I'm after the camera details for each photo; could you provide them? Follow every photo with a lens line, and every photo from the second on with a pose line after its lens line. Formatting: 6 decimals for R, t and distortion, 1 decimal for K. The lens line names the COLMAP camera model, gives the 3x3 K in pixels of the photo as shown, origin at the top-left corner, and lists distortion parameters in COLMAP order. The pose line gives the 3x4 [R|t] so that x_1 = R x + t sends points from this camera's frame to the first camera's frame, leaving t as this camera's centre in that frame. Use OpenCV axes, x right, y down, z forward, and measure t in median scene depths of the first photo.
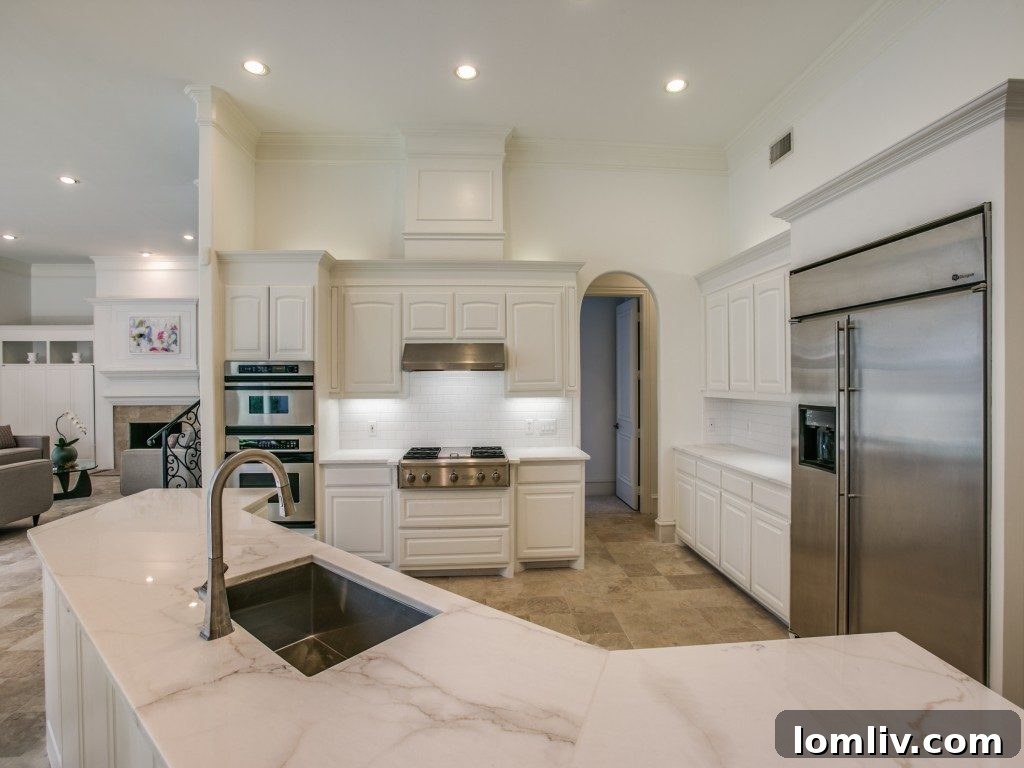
lens RADIAL K [[532.0, 0, 517.7], [0, 532.0, 384.5], [0, 0, 1]] dist [-0.010627, 0.004200]
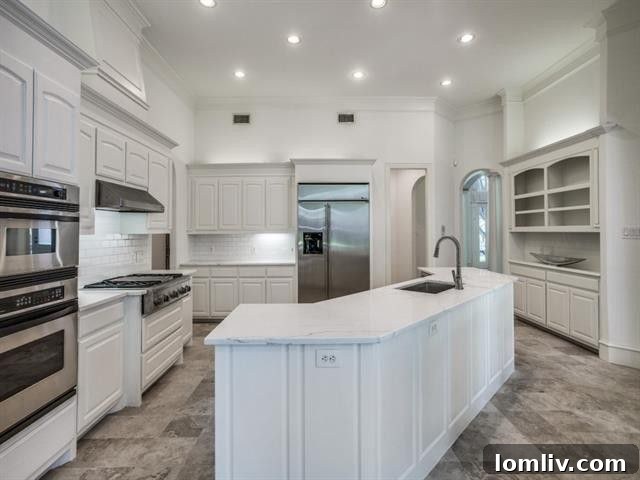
lens RADIAL K [[332.5, 0, 319.0], [0, 332.5, 235.6], [0, 0, 1]] dist [-0.010627, 0.004200]
pose [[0.075283, -0.006925, 0.997138, -0.905086], [0.011003, 0.999921, 0.006114, 0.033389], [-0.997102, 0.010511, 0.075353, 0.618444]]
